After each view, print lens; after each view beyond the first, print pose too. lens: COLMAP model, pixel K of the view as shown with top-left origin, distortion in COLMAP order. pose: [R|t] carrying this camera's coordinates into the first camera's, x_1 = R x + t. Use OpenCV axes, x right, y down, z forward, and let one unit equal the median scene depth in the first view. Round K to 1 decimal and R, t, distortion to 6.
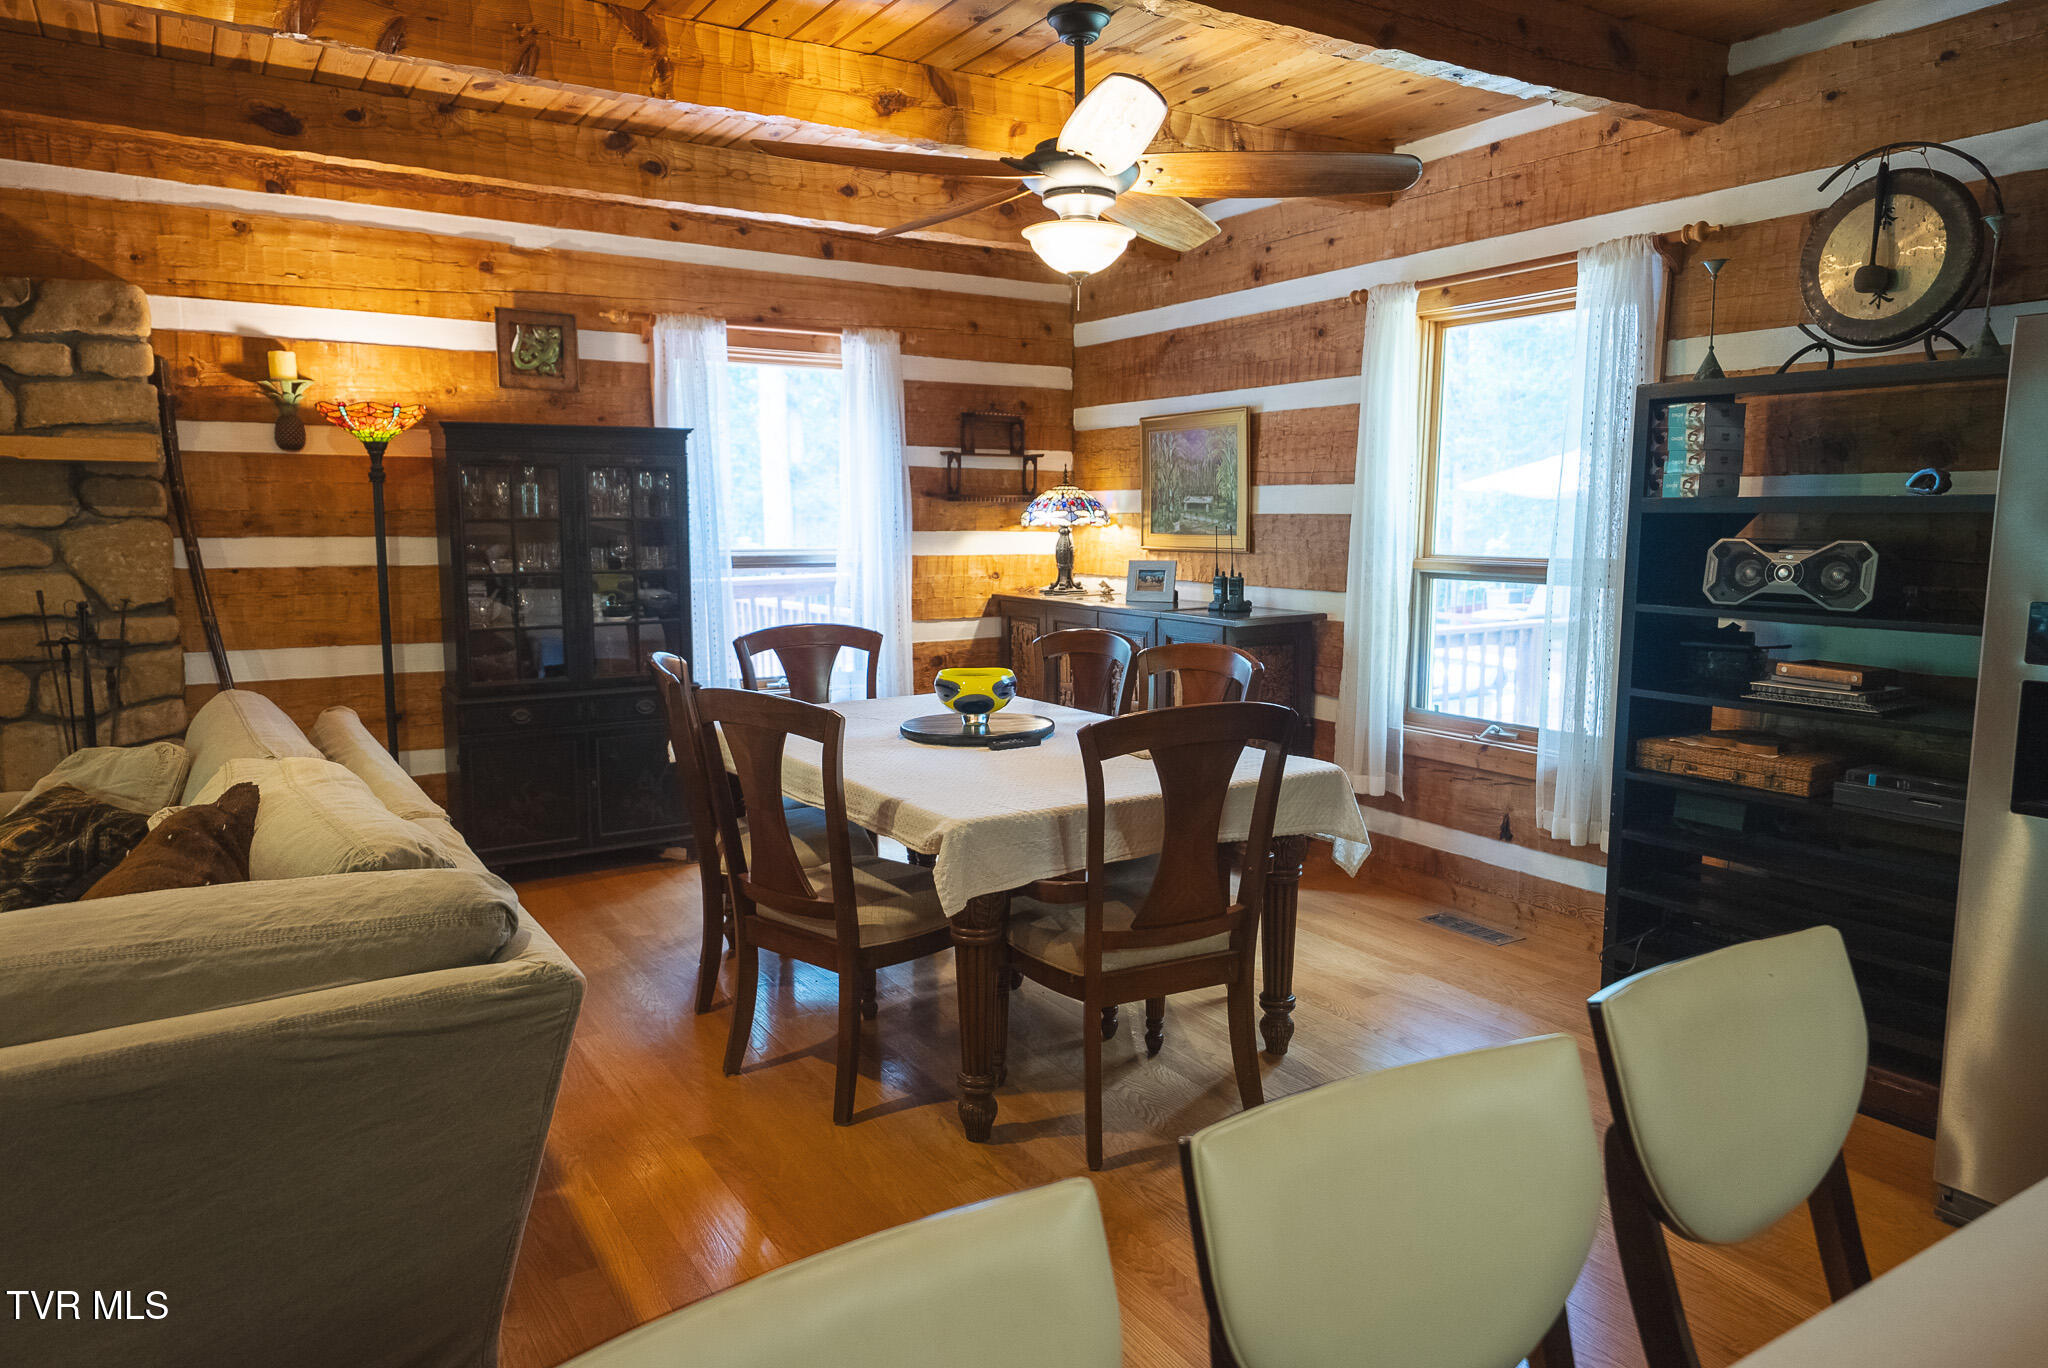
lens RADIAL K [[1342.6, 0, 1024.6], [0, 1342.6, 685.6], [0, 0, 1]] dist [0.031061, -0.005336]
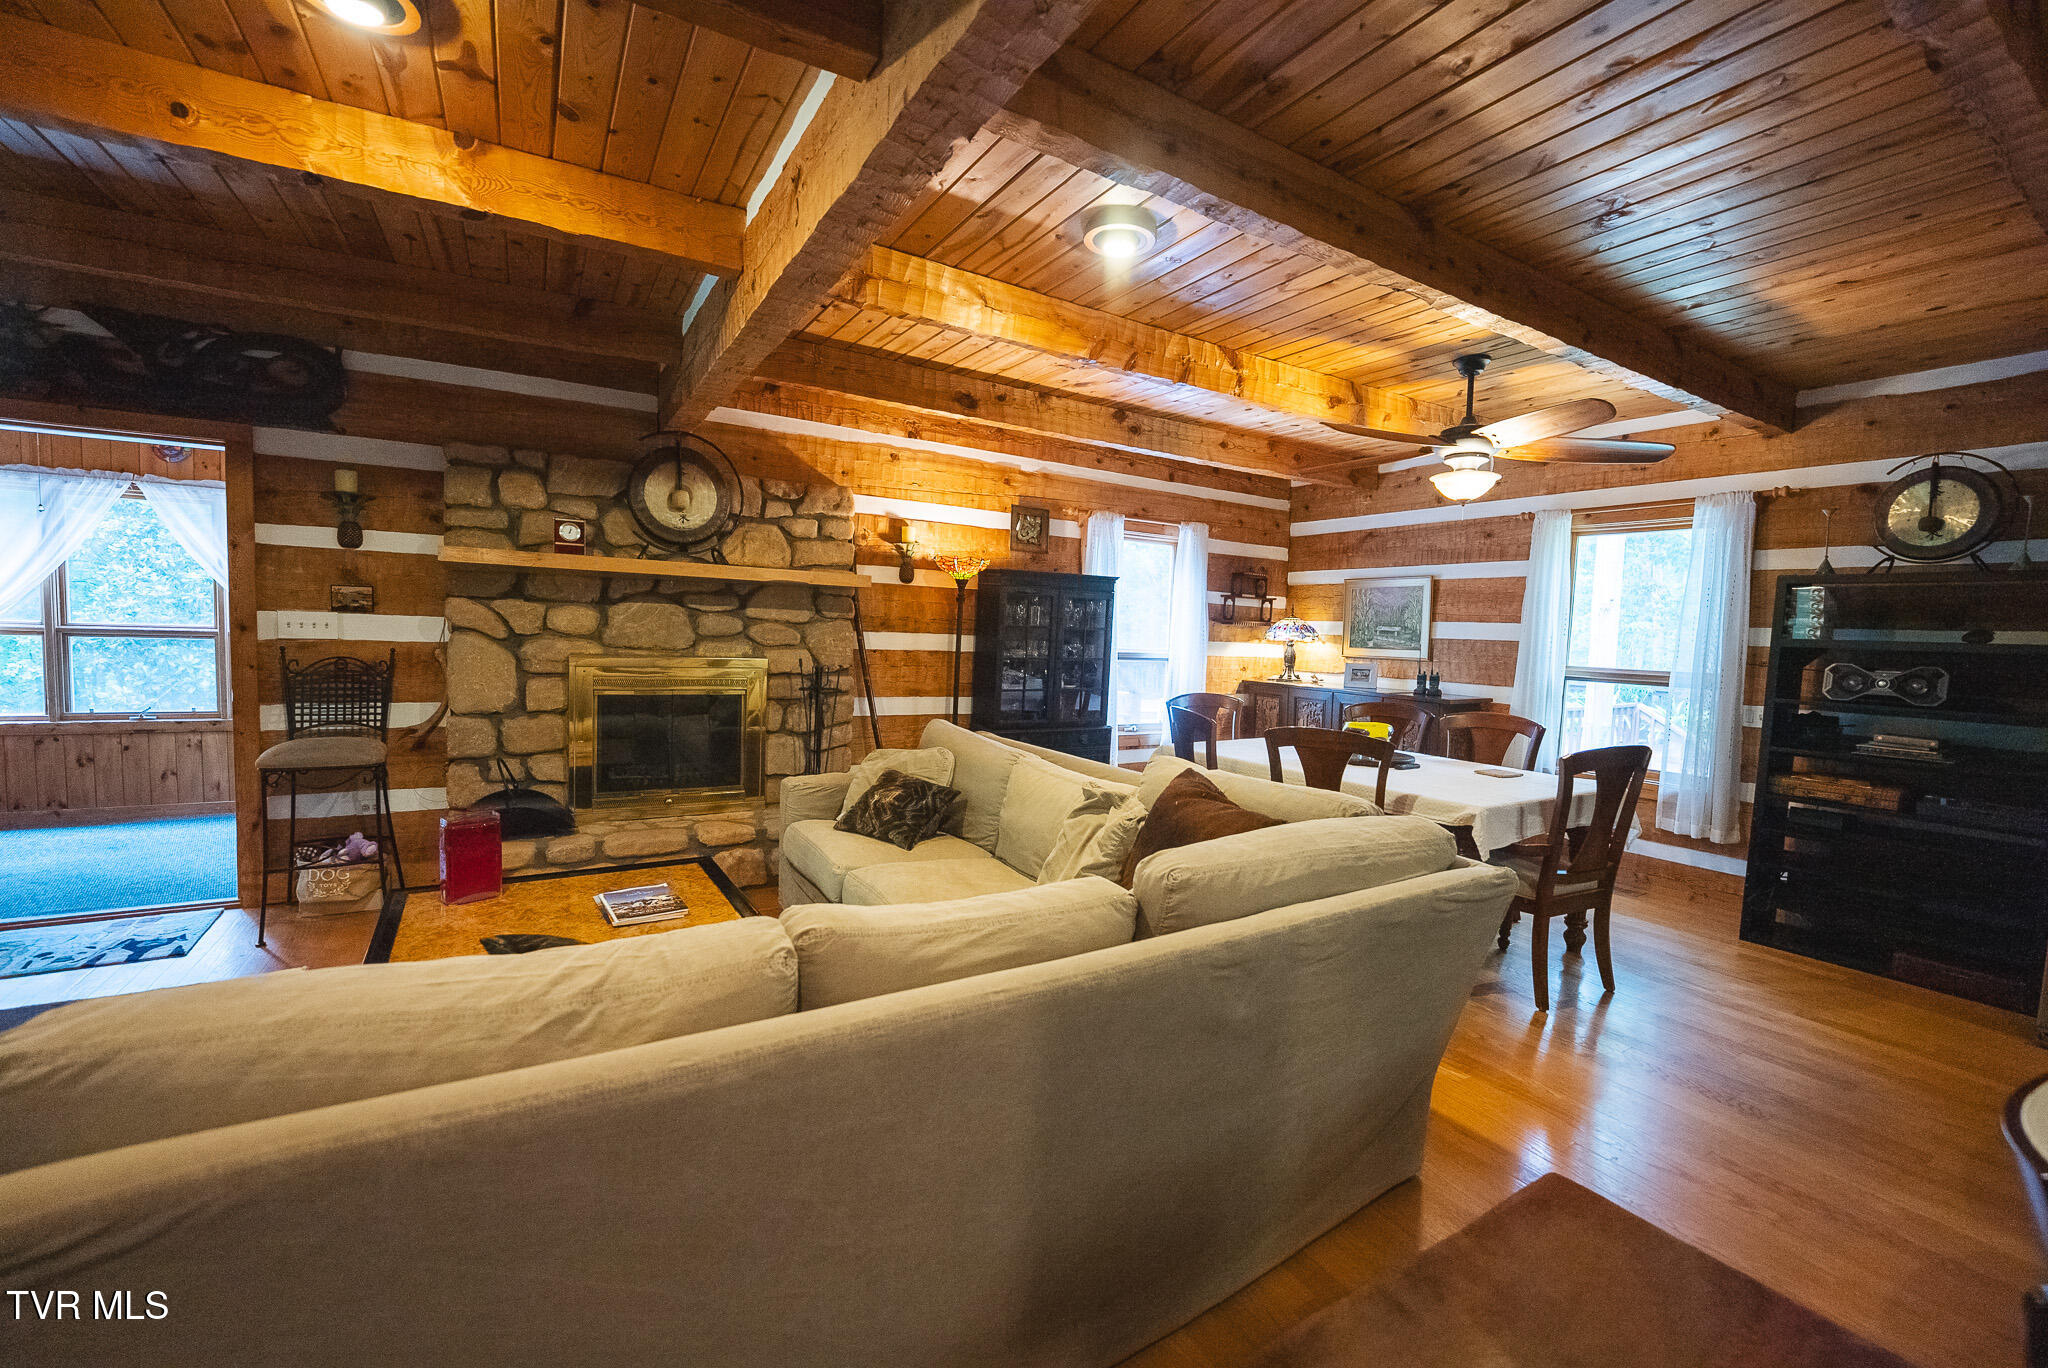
lens RADIAL K [[842.2, 0, 1014.9], [0, 842.2, 689.1], [0, 0, 1]] dist [-0.018216, 0.000462]
pose [[0.999276, 0.036014, -0.012244, -0.391120], [-0.036683, 0.997542, -0.059695, 0.021159], [0.010064, 0.060101, 0.998142, -0.063885]]
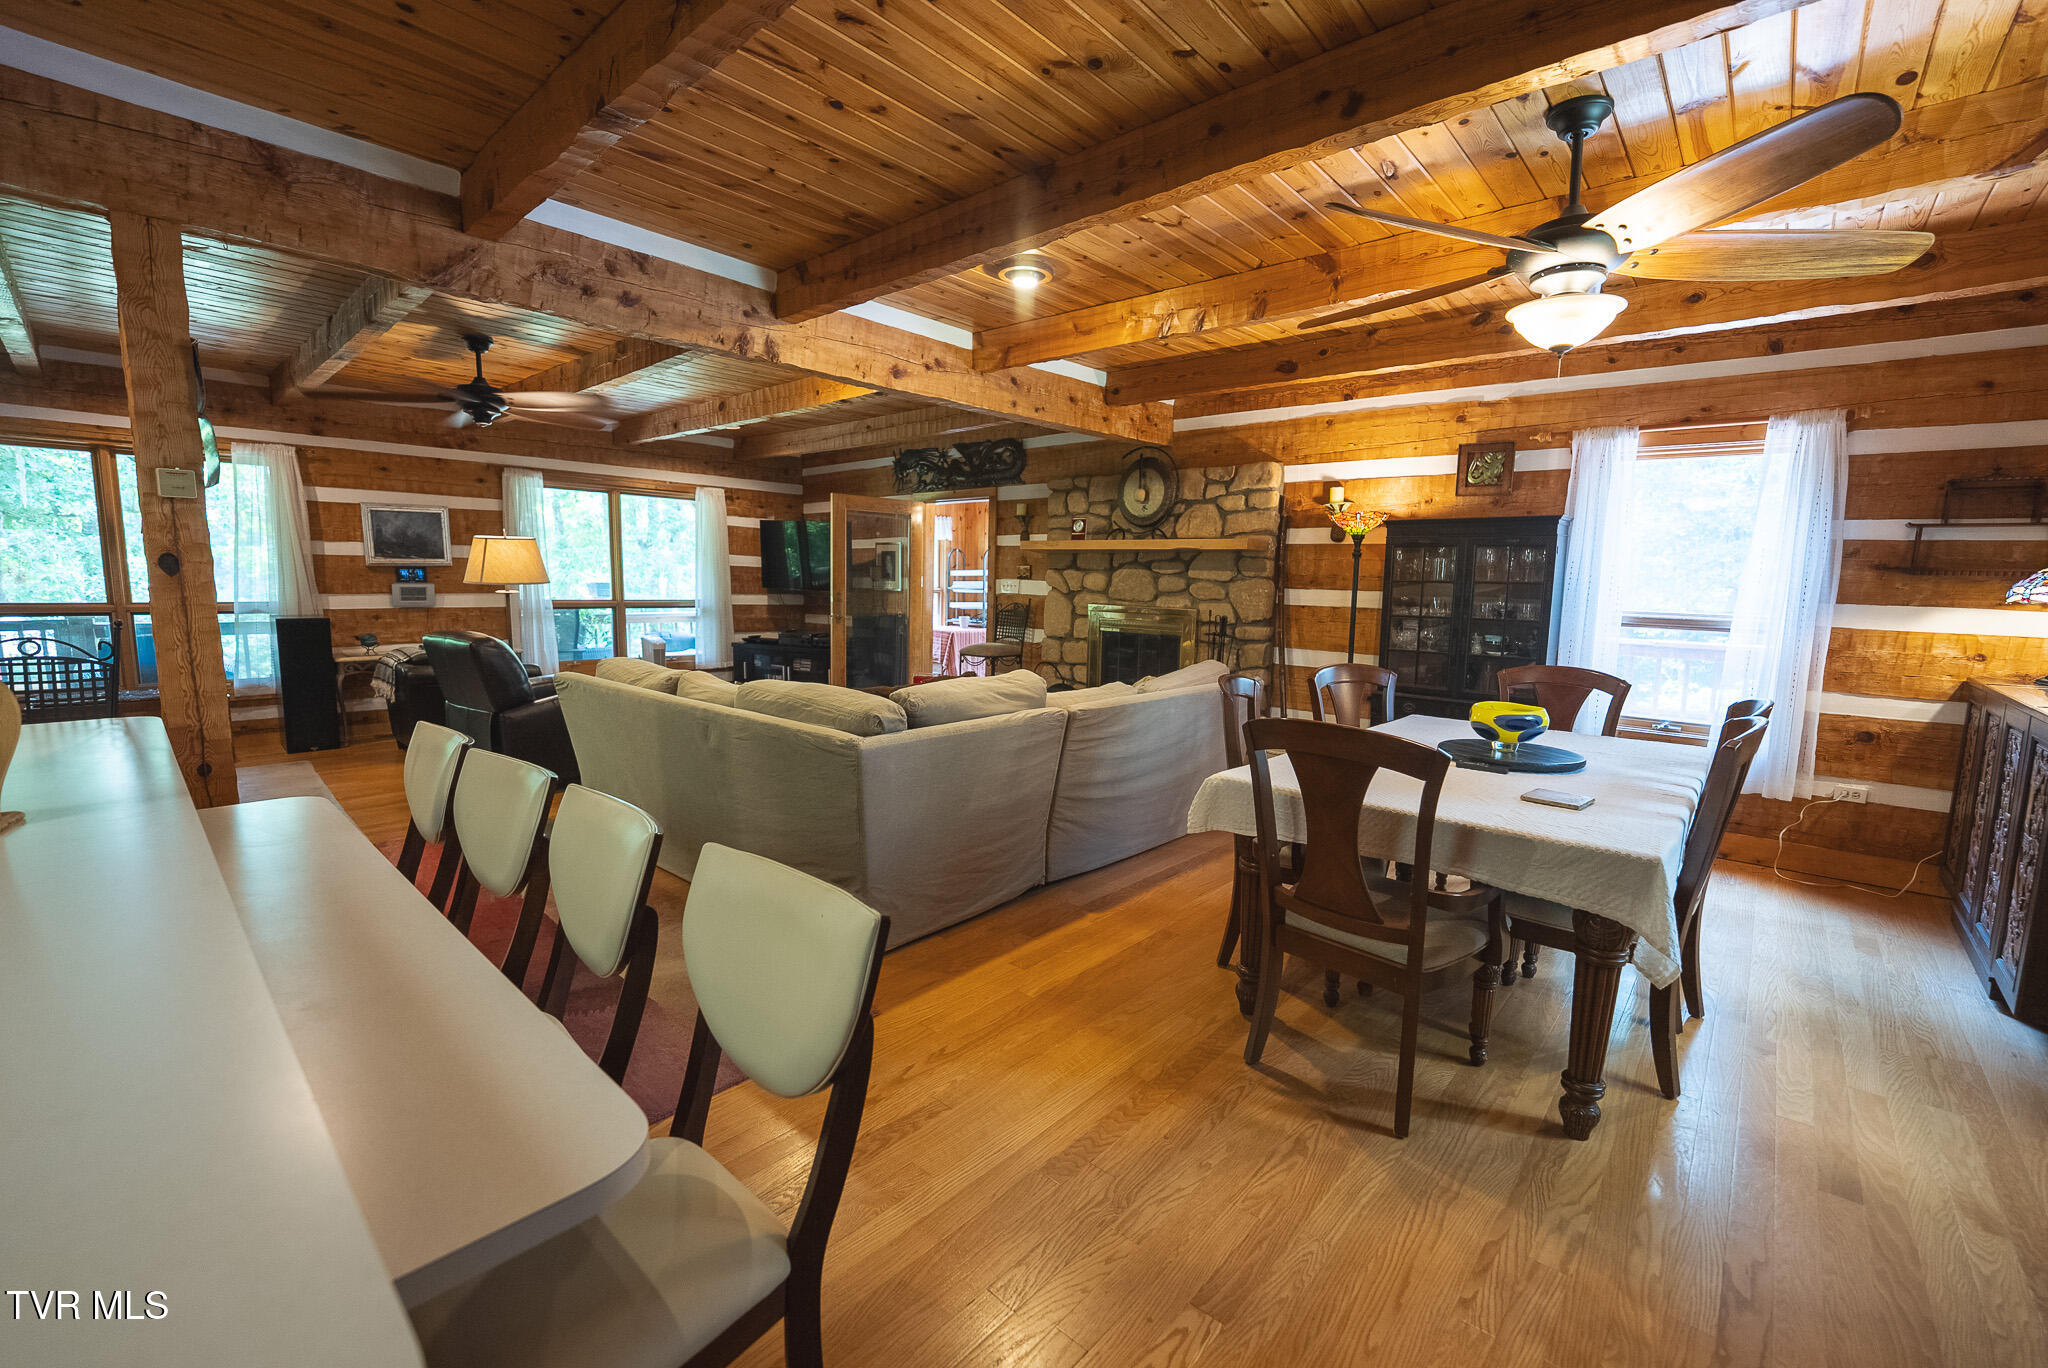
lens RADIAL K [[842.2, 0, 1025.3], [0, 842.2, 682.7], [0, 0, 1]] dist [-0.018216, 0.000462]
pose [[0.282838, 0.126336, -0.950811, 0.433085], [-0.144947, 0.985533, 0.087833, -0.027563], [0.948152, 0.112974, 0.297059, 0.301851]]
